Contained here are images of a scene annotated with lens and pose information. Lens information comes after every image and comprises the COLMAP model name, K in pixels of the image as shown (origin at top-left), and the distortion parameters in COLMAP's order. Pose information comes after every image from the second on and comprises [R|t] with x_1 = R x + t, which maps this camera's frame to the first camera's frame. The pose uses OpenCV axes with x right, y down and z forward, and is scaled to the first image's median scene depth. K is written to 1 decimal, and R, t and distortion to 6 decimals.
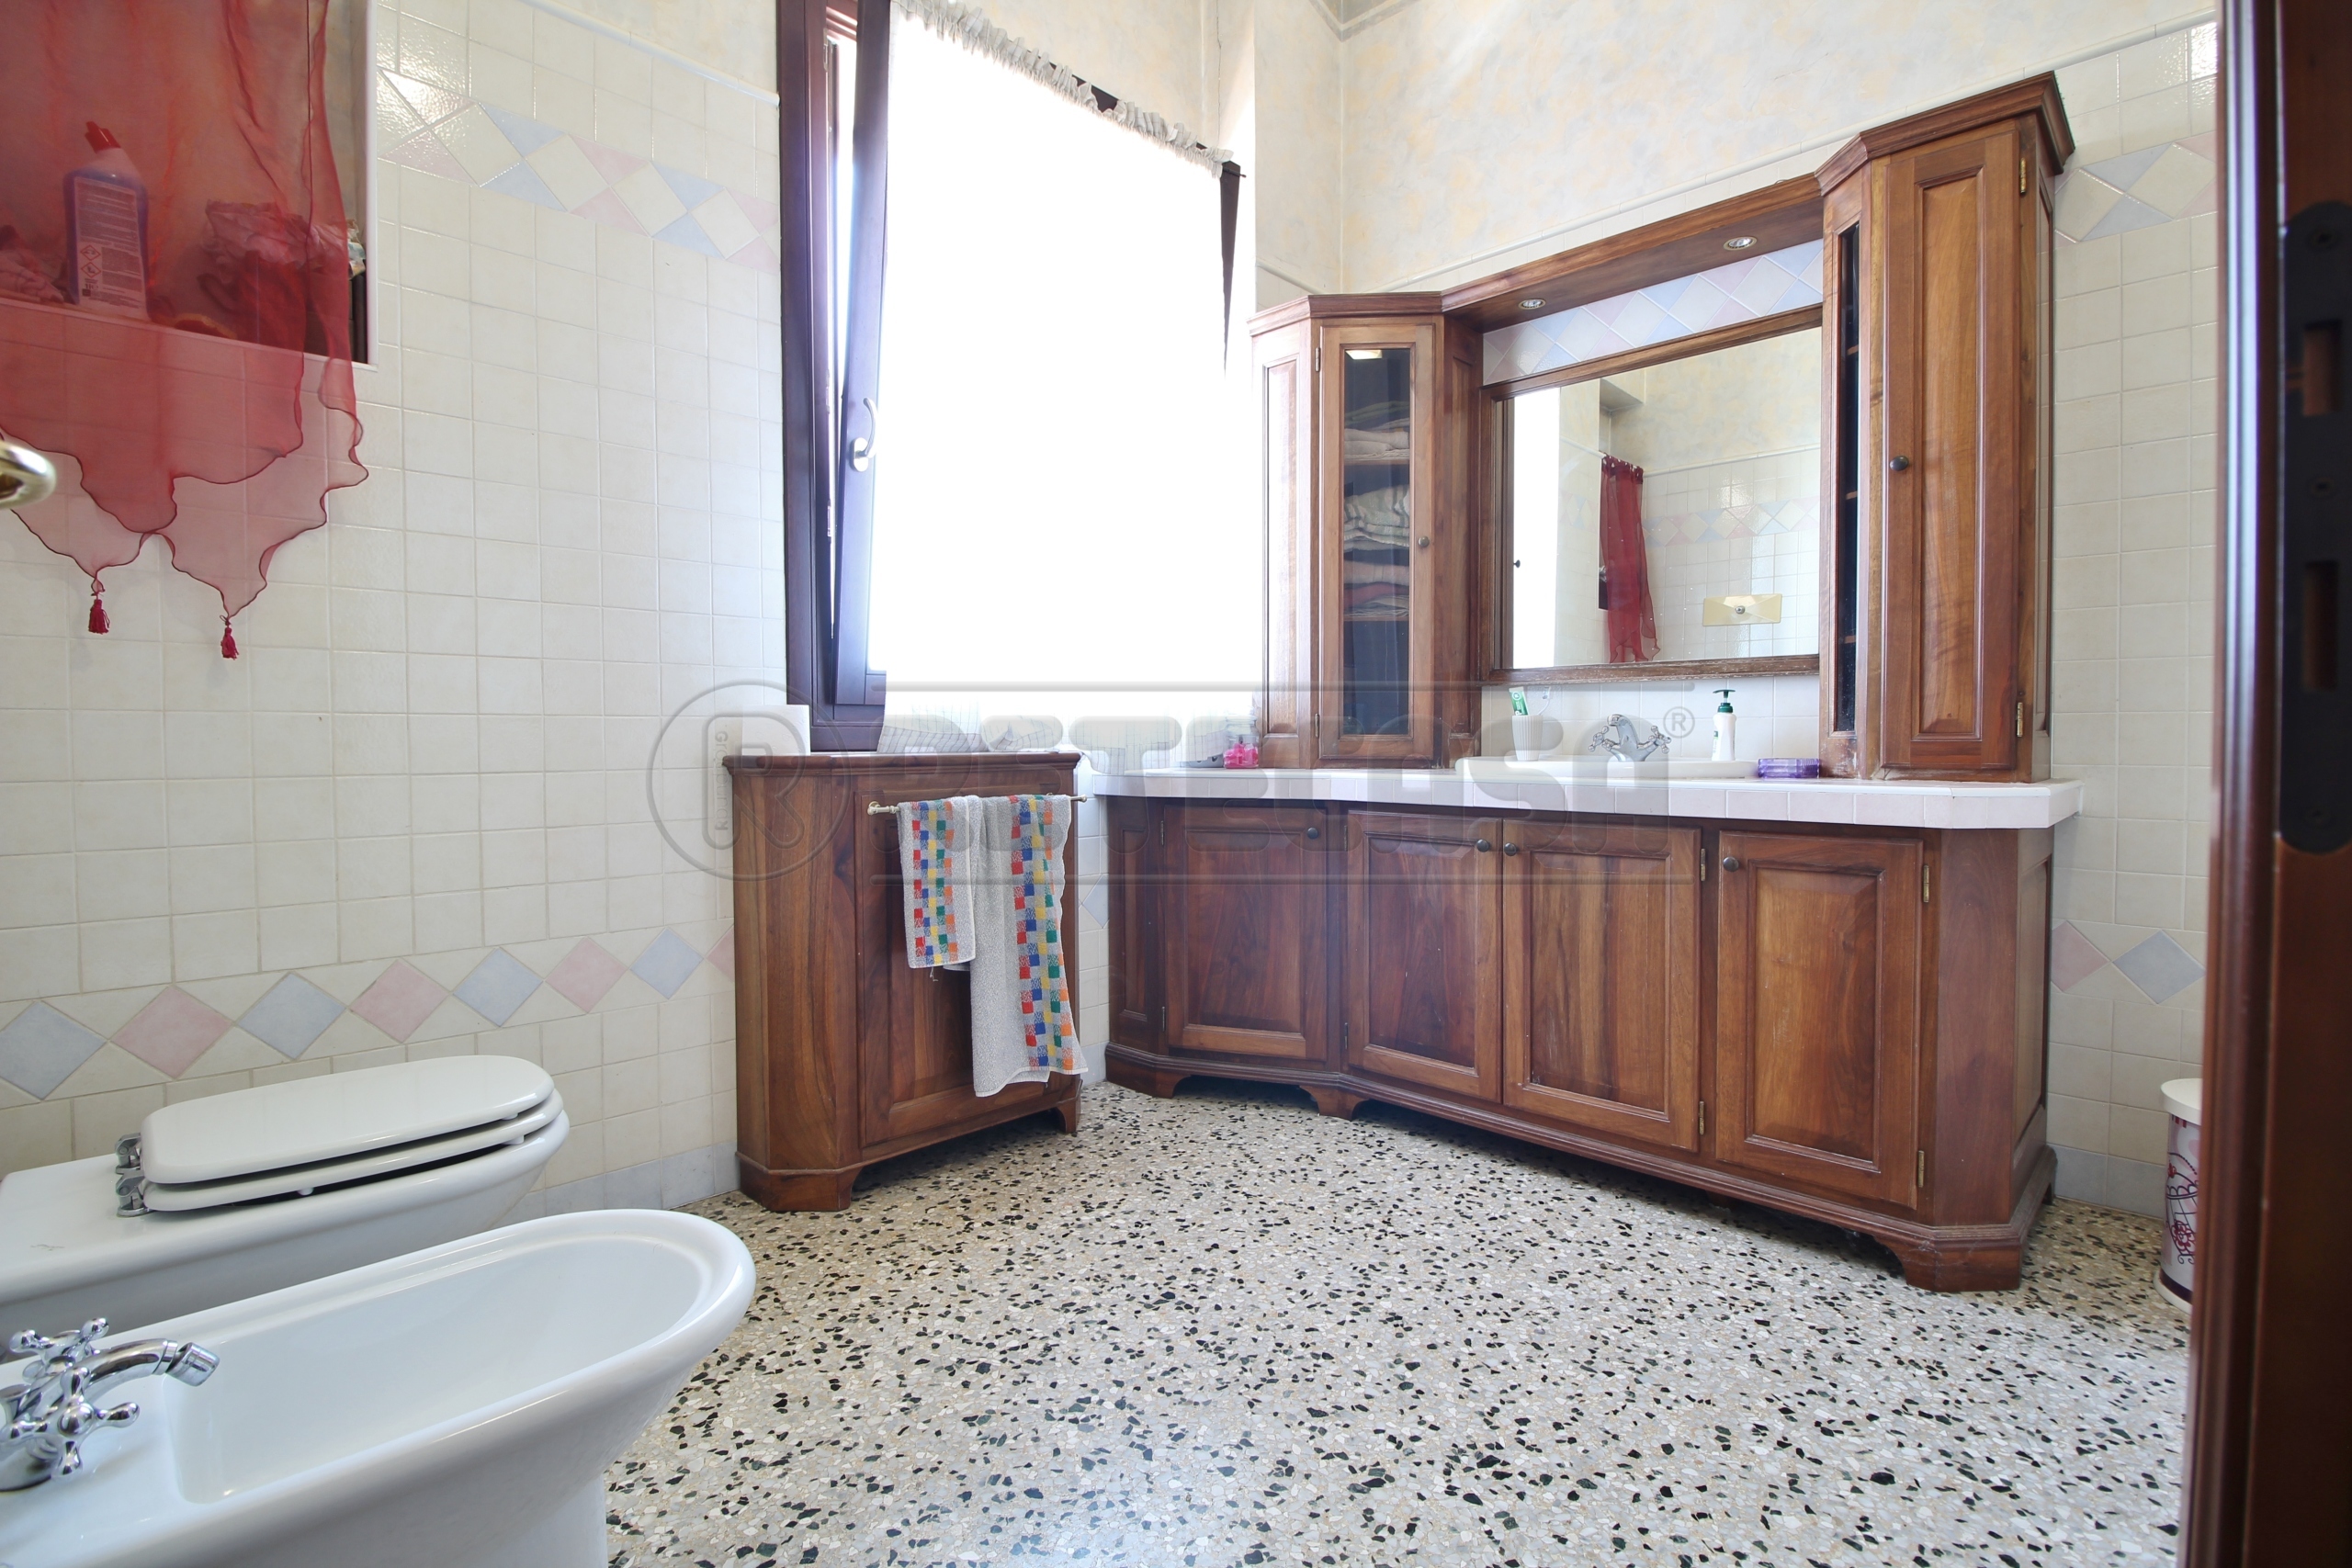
lens RADIAL K [[1087.2, 0, 1185.3], [0, 1087.2, 769.2], [0, 0, 1]] dist [-0.010774, -0.005286]
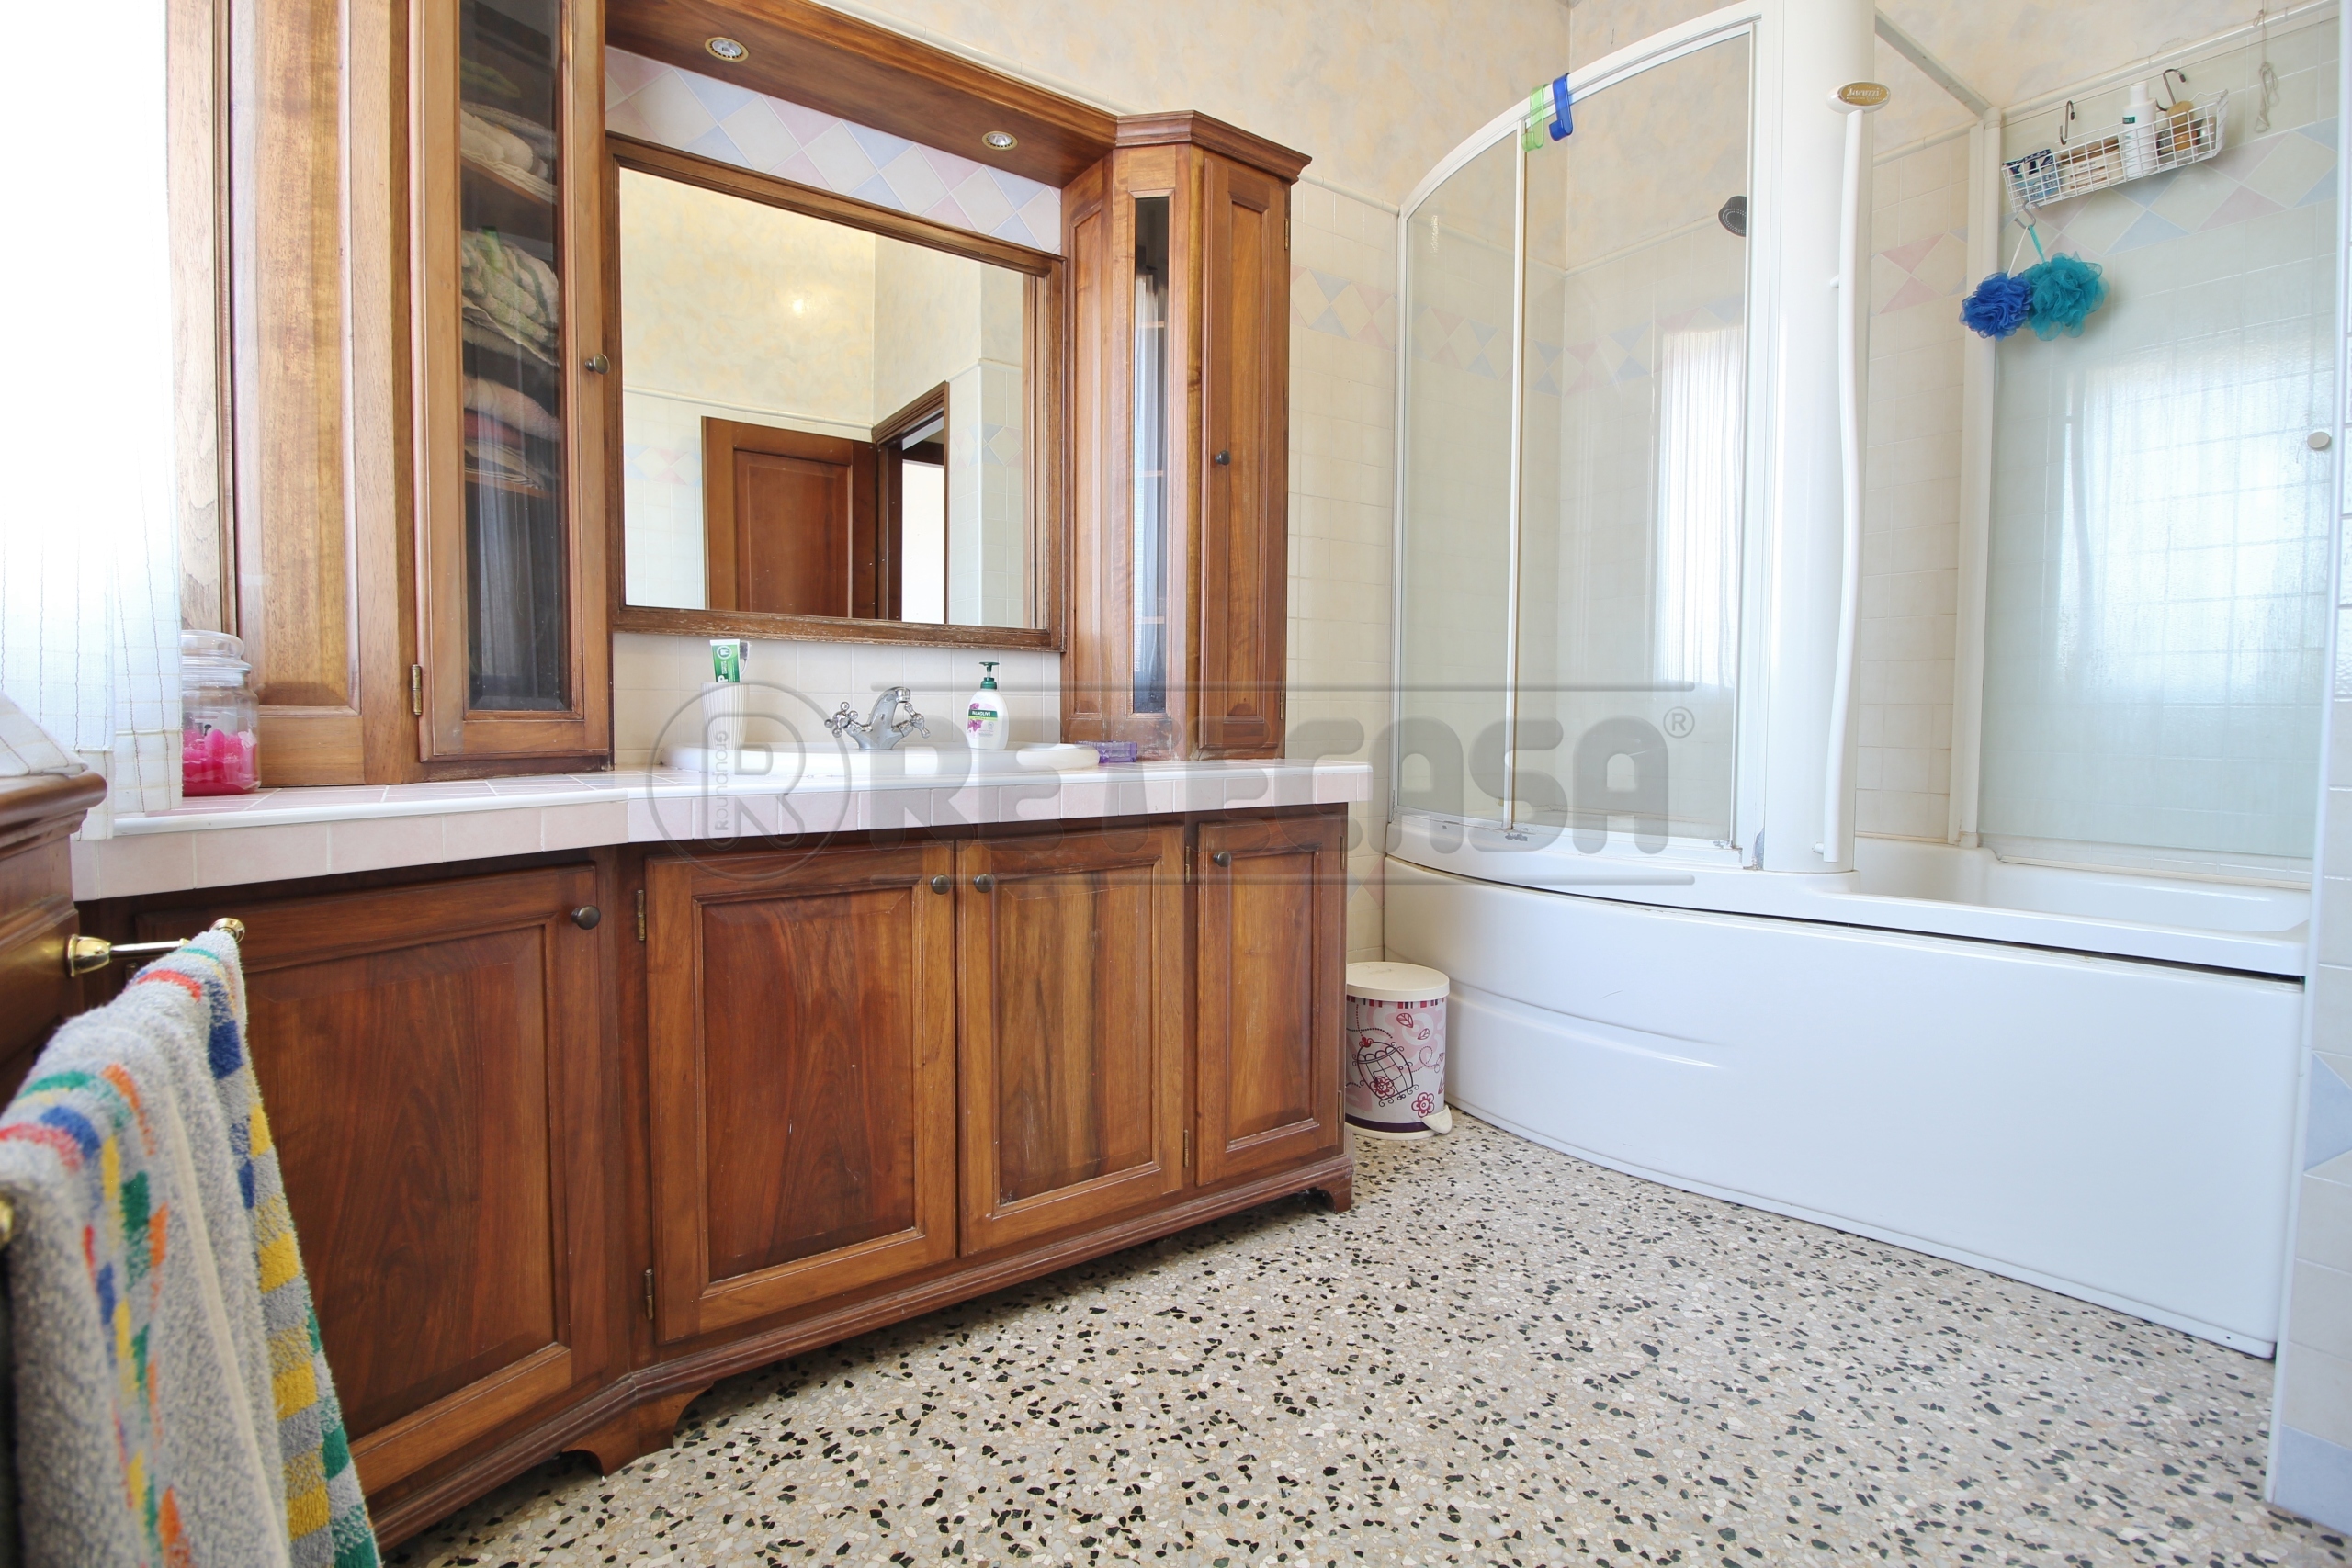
lens RADIAL K [[1087.2, 0, 1178.2], [0, 1087.2, 766.3], [0, 0, 1]] dist [-0.010774, -0.005286]
pose [[0.183562, -0.043910, 0.982027, -0.363768], [0.020974, 0.998949, 0.040746, -0.025933], [-0.982784, 0.013117, 0.184290, 0.793005]]
